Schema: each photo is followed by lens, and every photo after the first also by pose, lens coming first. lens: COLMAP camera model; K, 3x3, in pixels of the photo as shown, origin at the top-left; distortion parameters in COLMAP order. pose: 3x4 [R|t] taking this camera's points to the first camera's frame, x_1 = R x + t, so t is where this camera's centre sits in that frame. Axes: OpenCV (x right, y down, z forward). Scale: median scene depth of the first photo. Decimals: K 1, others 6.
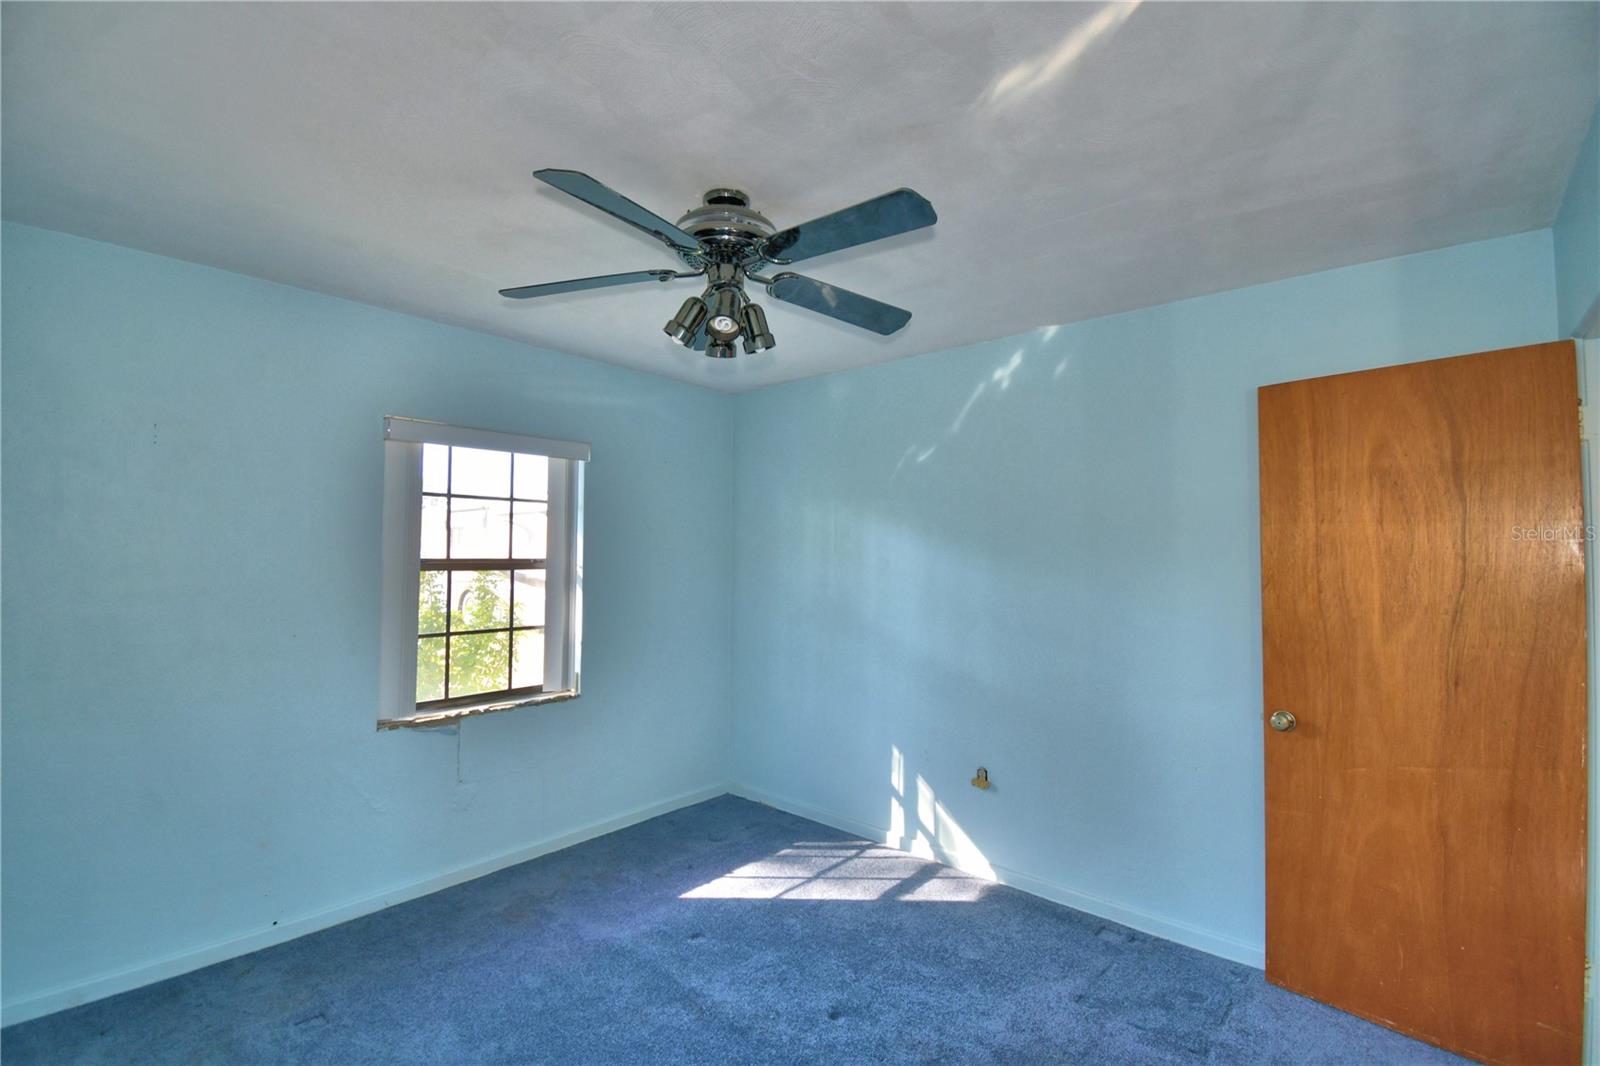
lens RADIAL K [[701.0, 0, 791.2], [0, 701.0, 532.0], [0, 0, 1]] dist [0.020333, -0.026940]
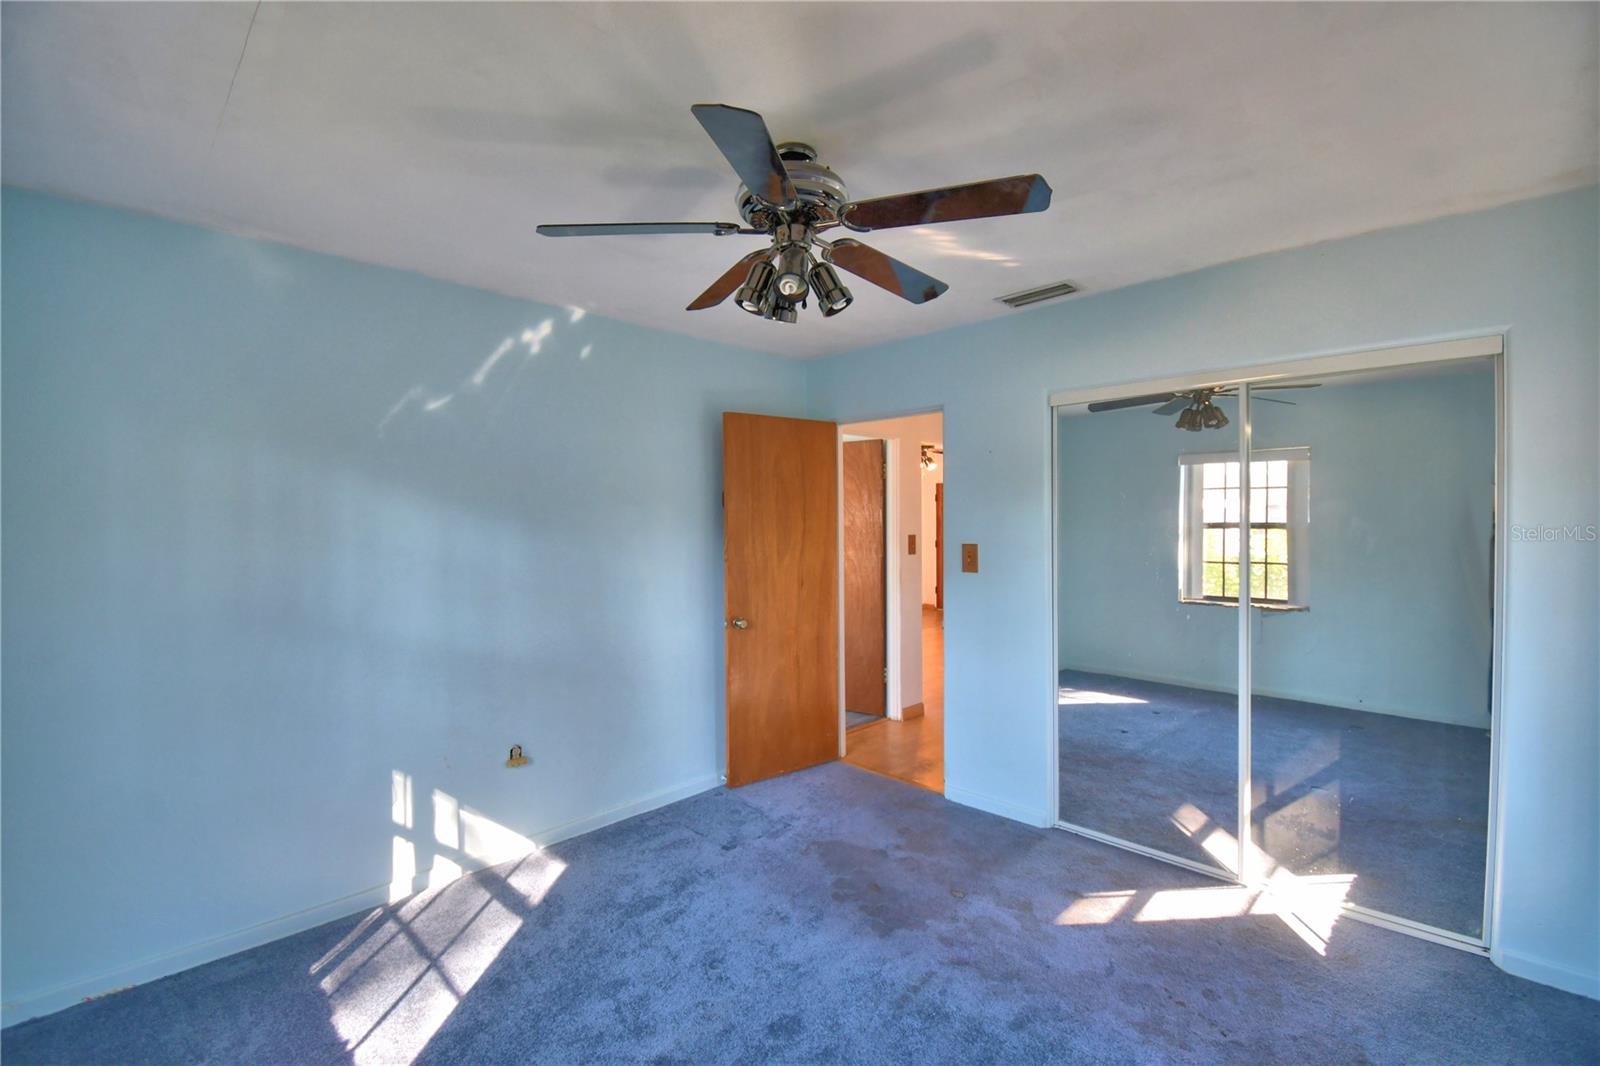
lens RADIAL K [[701.0, 0, 791.2], [0, 701.0, 532.0], [0, 0, 1]] dist [0.020333, -0.026940]
pose [[0.057921, -0.026258, 0.997976, -0.652720], [-0.022793, 0.999359, 0.027617, 0.009287], [-0.998061, -0.024346, 0.057285, 0.573718]]
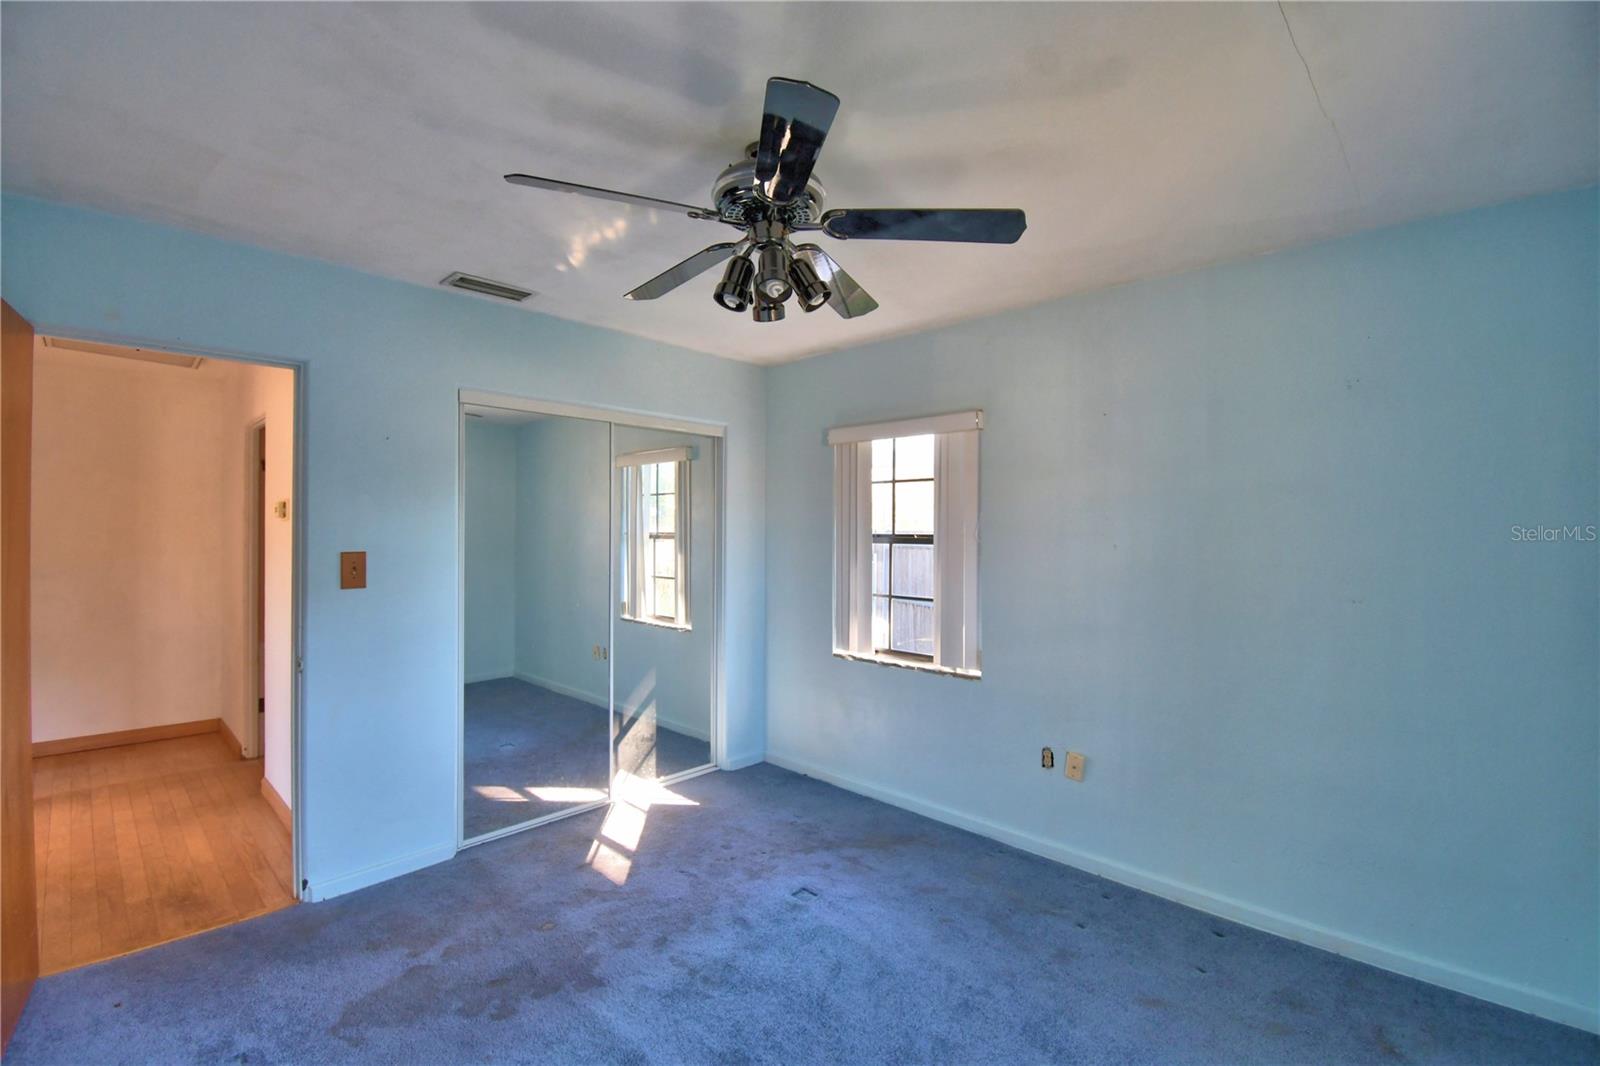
lens RADIAL K [[706.8, 0, 800.0], [0, 706.8, 533.0], [0, 0, 1]] dist [0.021717, -0.029075]
pose [[-0.999328, -0.020271, 0.030546, -0.106228], [-0.020906, 0.999569, -0.020619, 0.034938], [-0.030115, -0.021244, -0.999321, 1.201867]]
